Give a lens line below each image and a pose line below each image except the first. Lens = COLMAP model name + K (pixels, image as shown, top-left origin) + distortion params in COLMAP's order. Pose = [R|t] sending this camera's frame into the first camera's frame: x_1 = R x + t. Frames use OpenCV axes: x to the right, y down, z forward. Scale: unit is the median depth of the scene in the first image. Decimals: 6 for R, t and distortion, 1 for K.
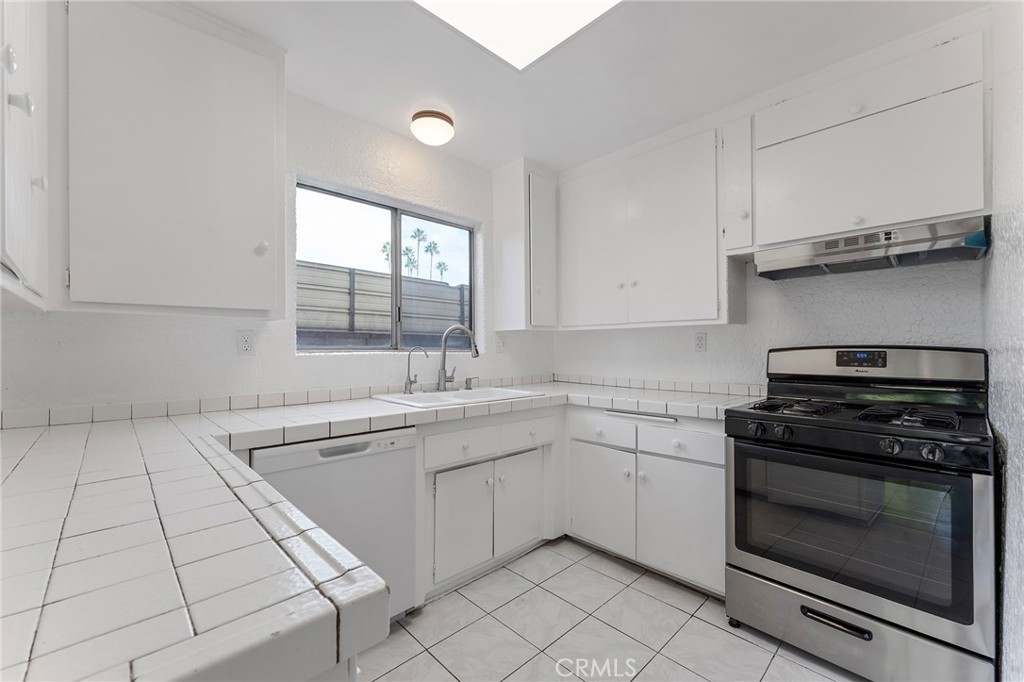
lens RADIAL K [[415.9, 0, 510.5], [0, 415.9, 341.6], [0, 0, 1]] dist [0.002568, -0.000016]
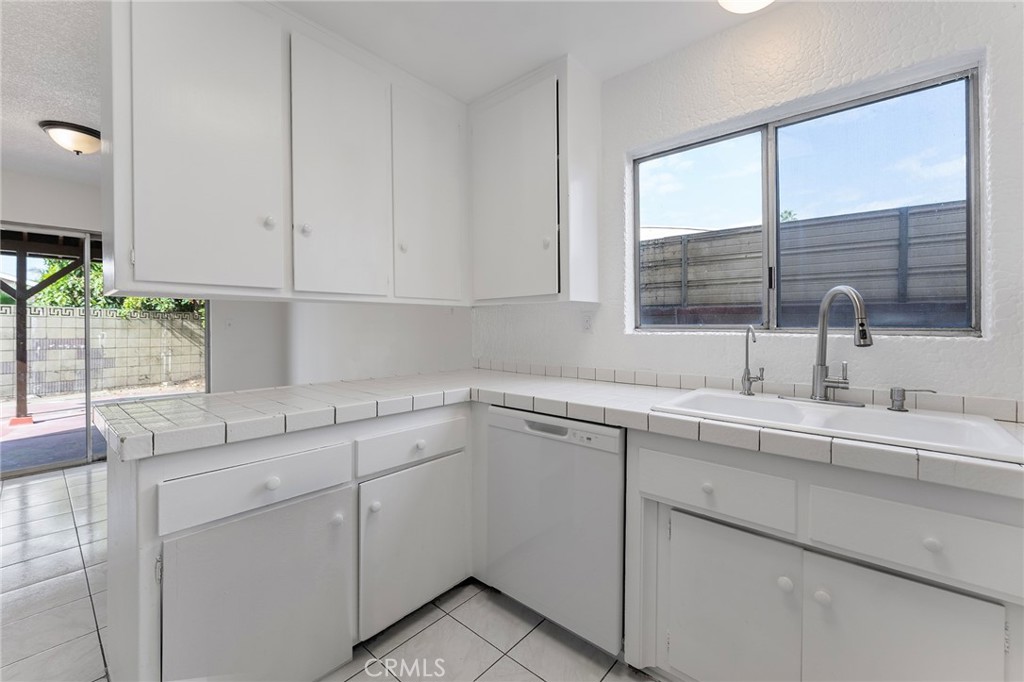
lens RADIAL K [[415.9, 0, 516.8], [0, 415.9, 326.7], [0, 0, 1]] dist [0.002568, -0.000016]
pose [[0.096283, 0.001374, -0.995353, 0.372606], [0.014953, 0.999884, 0.002827, 0.006414], [0.995242, -0.015156, 0.096251, 0.520857]]
